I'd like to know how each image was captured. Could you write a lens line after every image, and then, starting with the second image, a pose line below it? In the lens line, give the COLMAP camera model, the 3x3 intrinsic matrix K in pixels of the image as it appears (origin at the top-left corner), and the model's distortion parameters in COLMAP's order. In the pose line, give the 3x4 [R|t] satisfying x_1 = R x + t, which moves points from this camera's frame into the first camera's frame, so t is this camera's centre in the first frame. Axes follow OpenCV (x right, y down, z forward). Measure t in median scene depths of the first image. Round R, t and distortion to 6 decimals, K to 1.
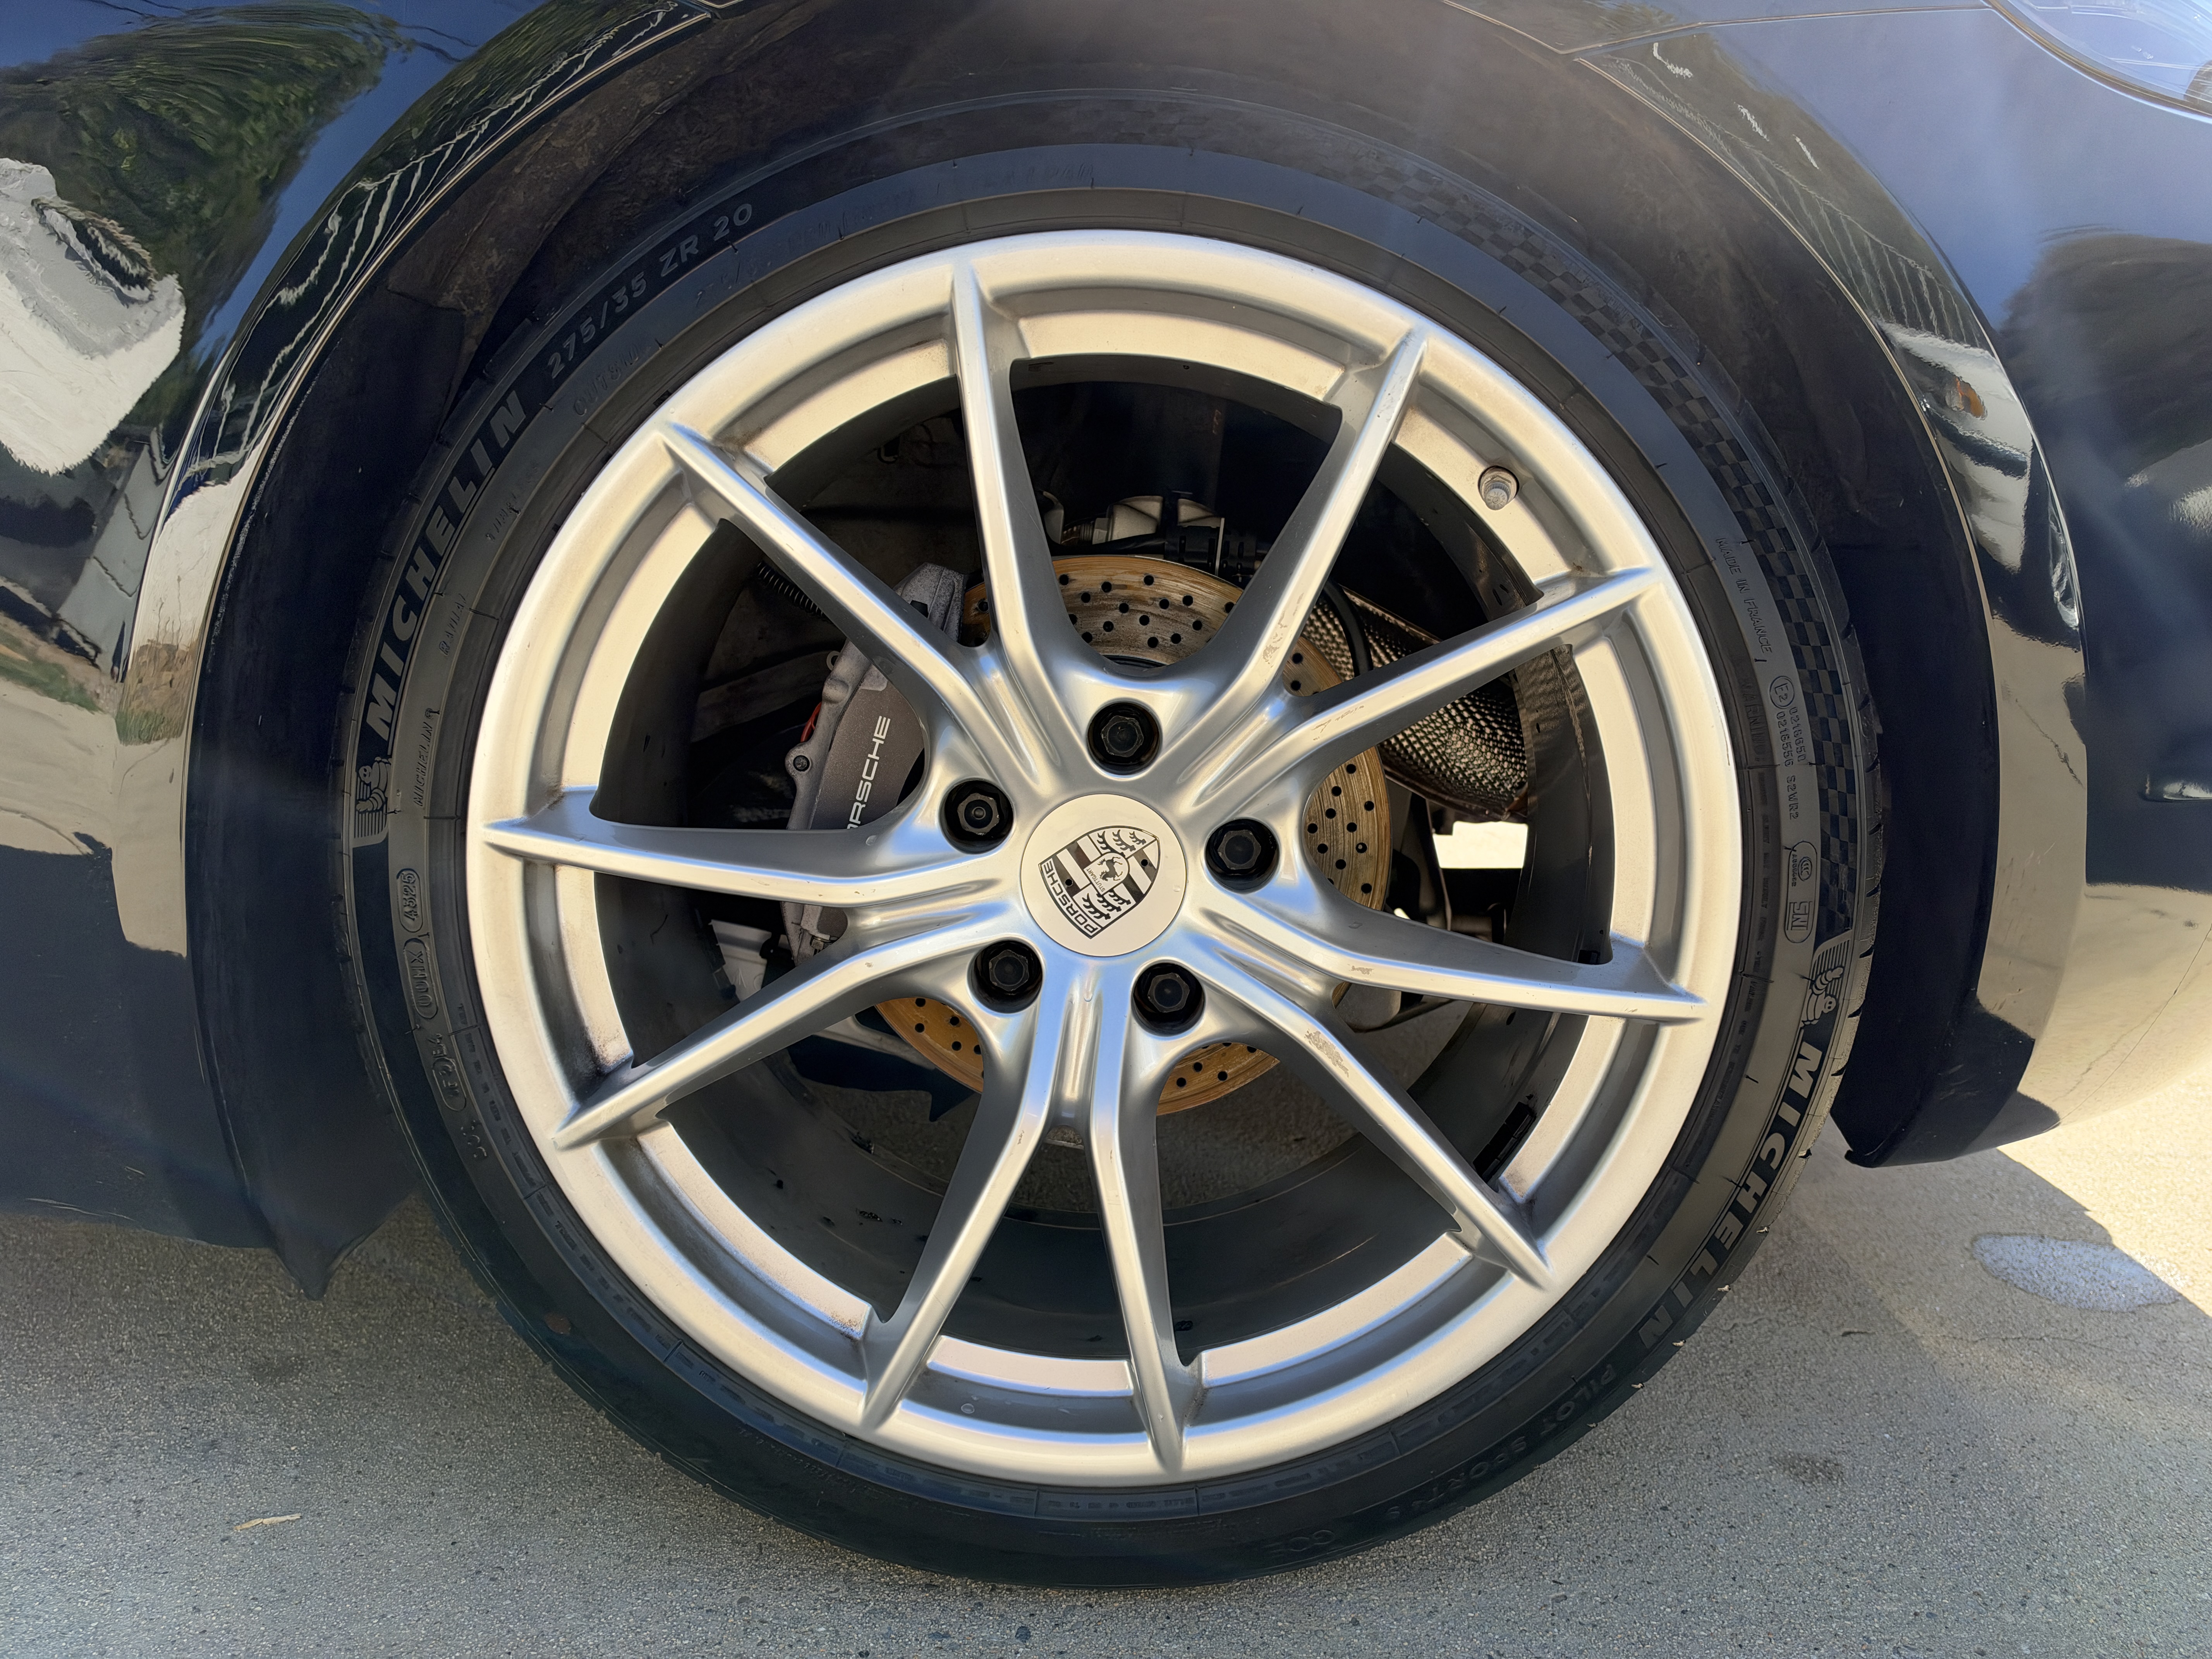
lens RADIAL K [[1542.2, 0, 1049.3], [0, 1542.2, 830.9], [0, 0, 1]] dist [0.068100, 0.000828]
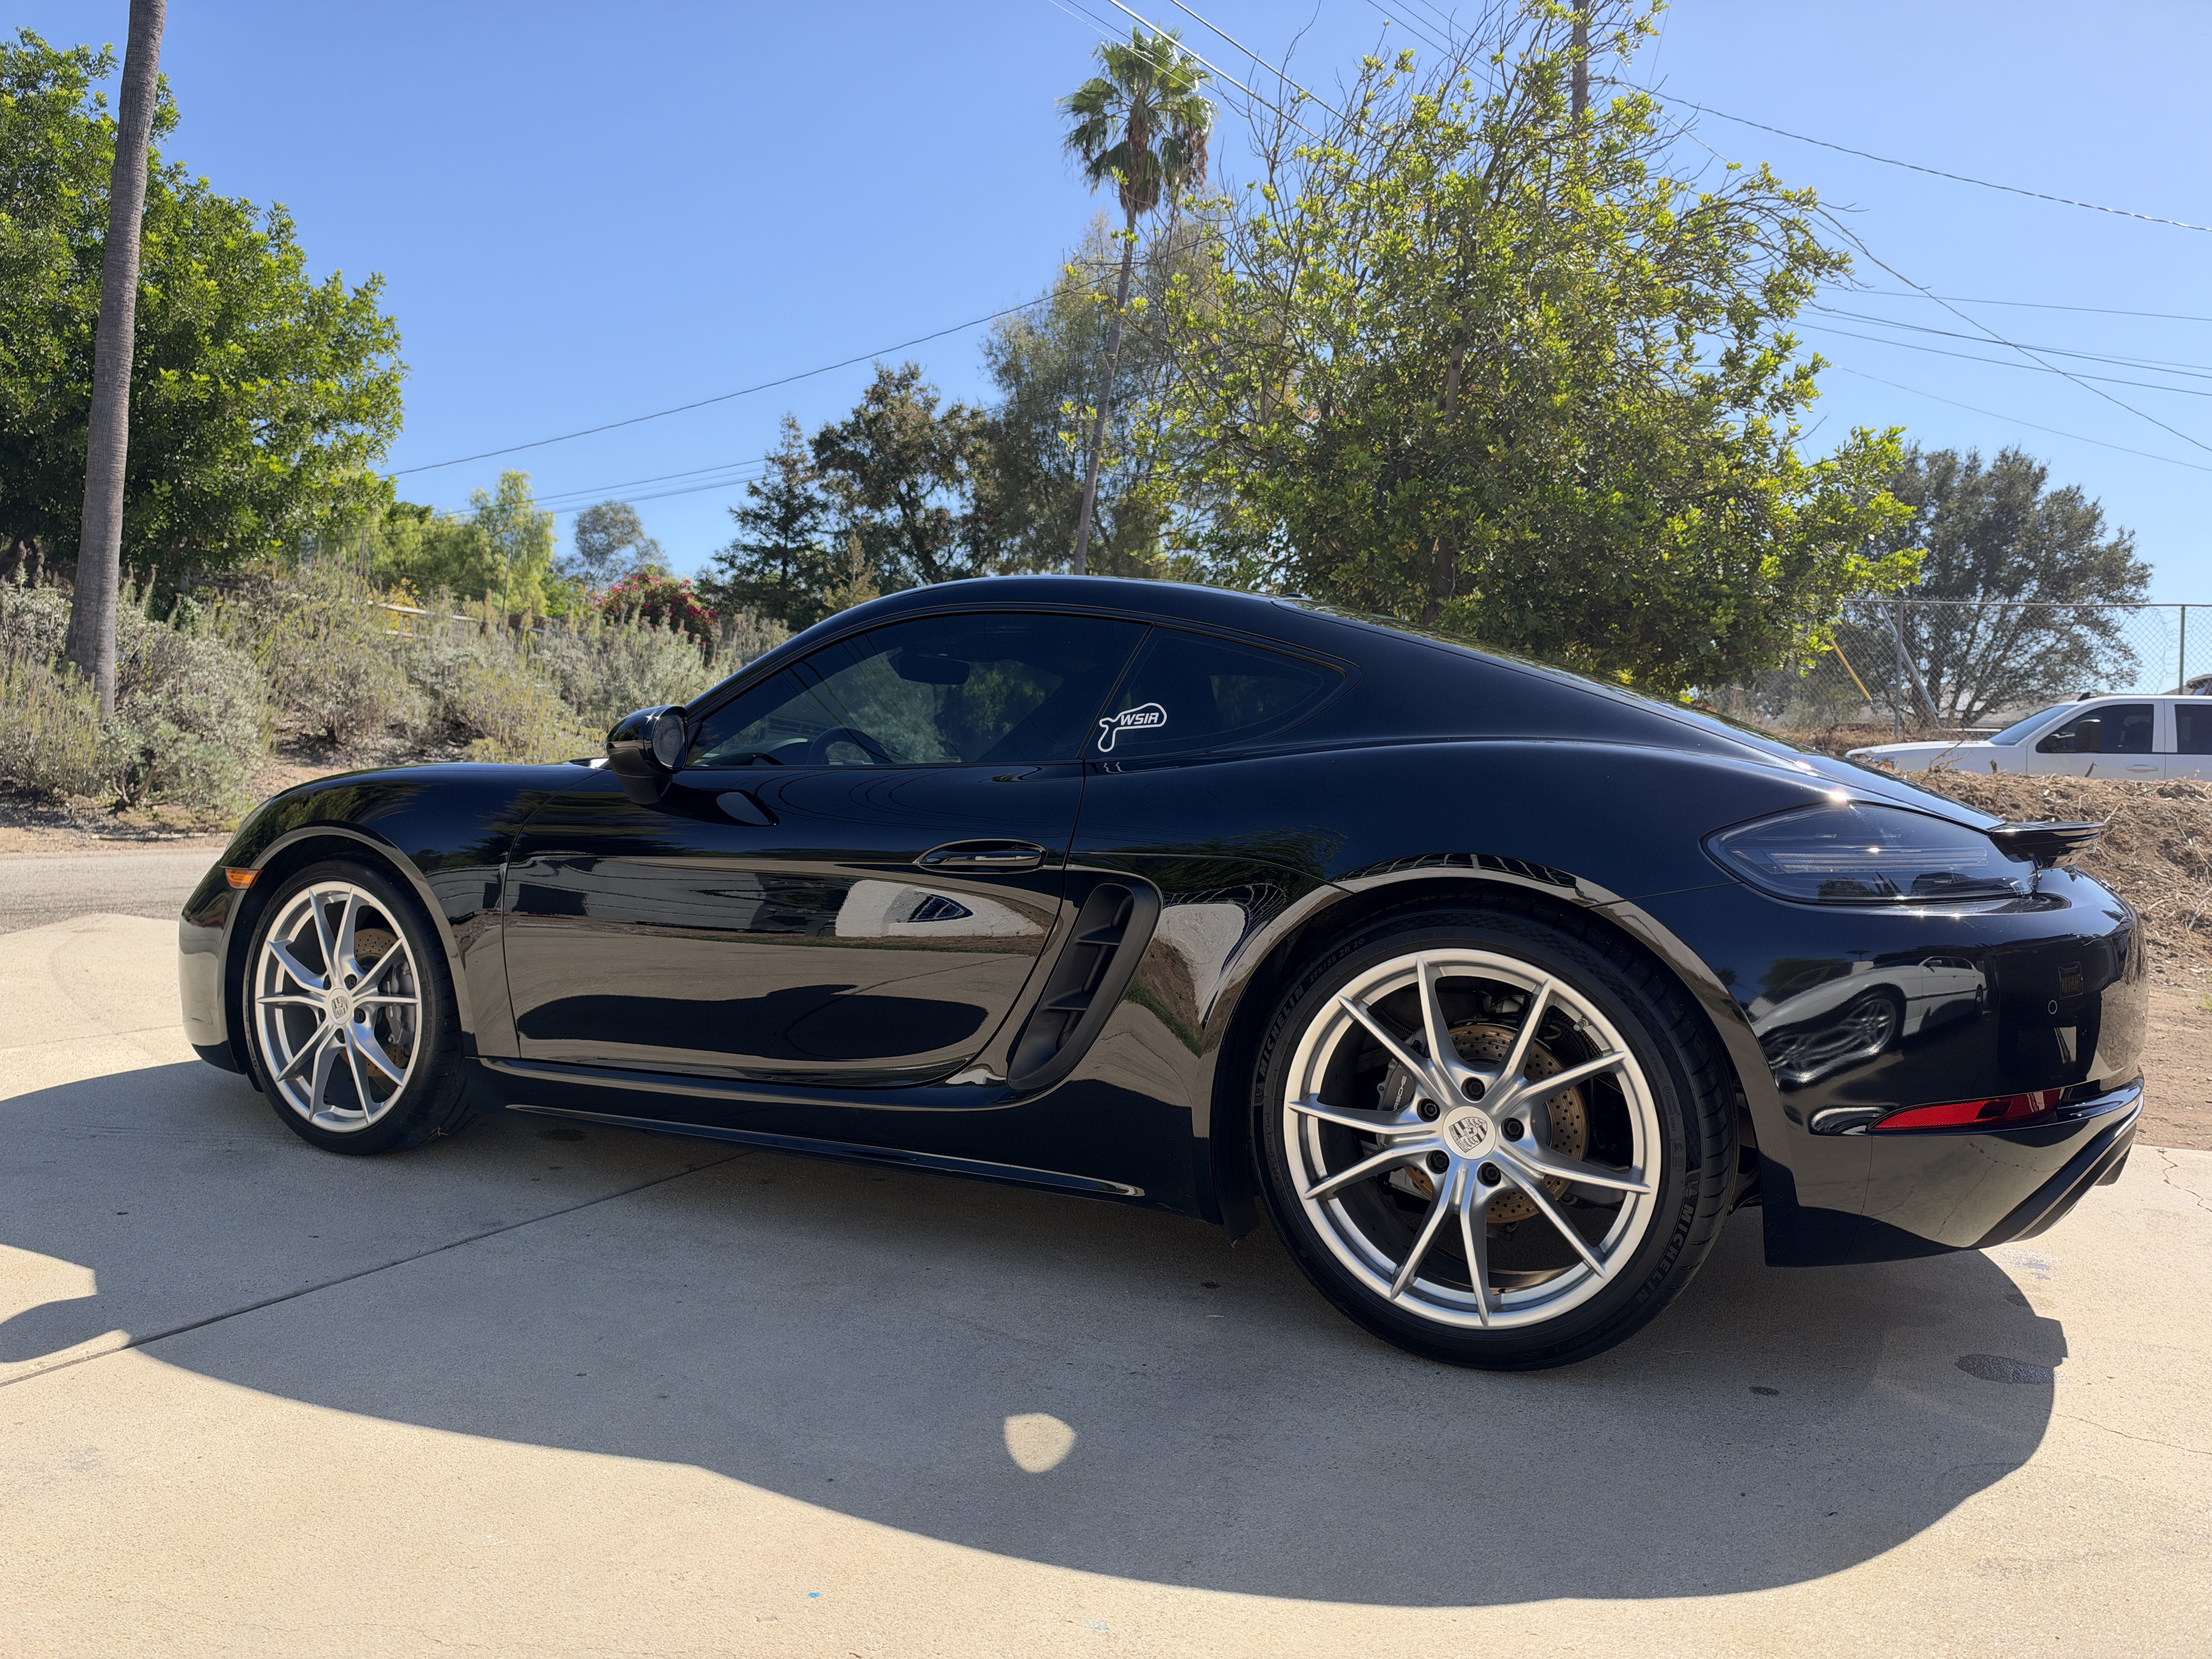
lens RADIAL K [[1563.1, 0, 1106.0], [0, 1563.1, 829.5], [0, 0, 1]] dist [0.037499, -0.137309]
pose [[0.883230, -0.009867, -0.468836, 0.914063], [-0.061549, 0.988690, -0.136759, -0.101888], [0.464883, 0.149646, 0.872634, -2.310504]]
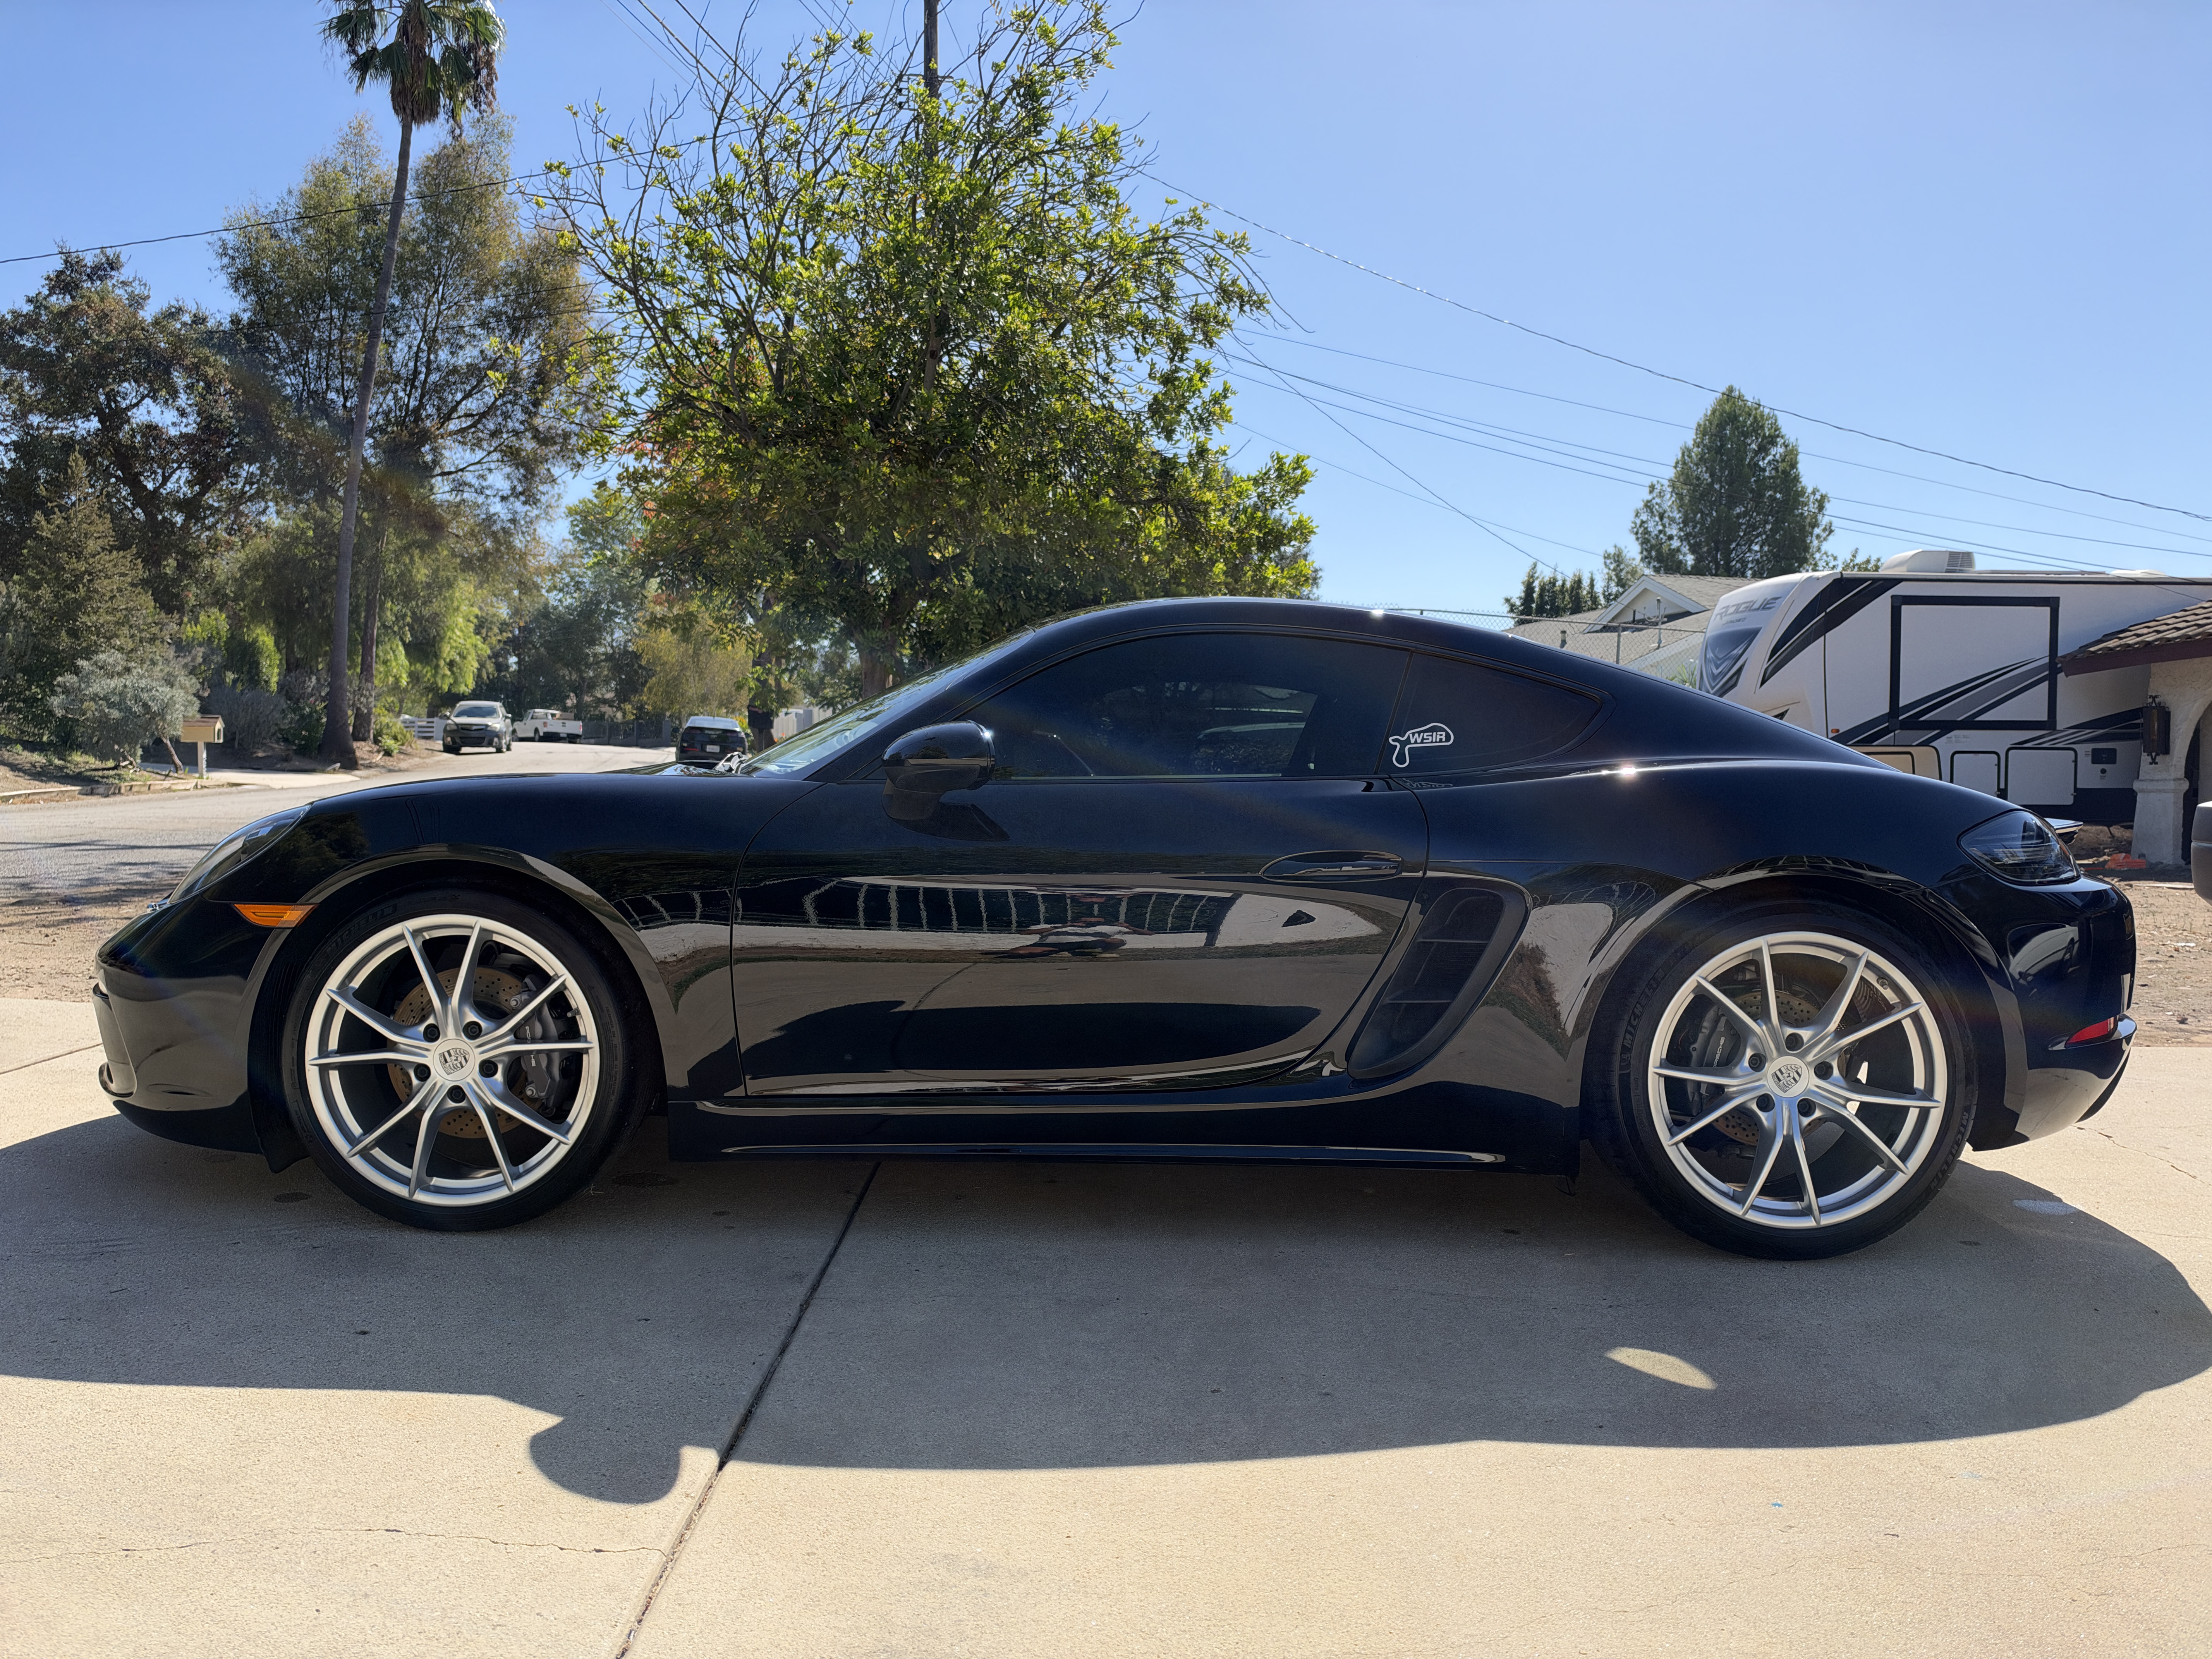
lens RADIAL K [[1530.6, 0, 1118.3], [0, 1530.6, 854.0], [0, 0, 1]] dist [-0.026315, 0.003215]
pose [[0.999753, -0.018495, -0.012298, -1.691561], [0.017114, 0.994400, -0.104286, -0.168140], [0.014158, 0.104050, 0.994471, -3.102245]]
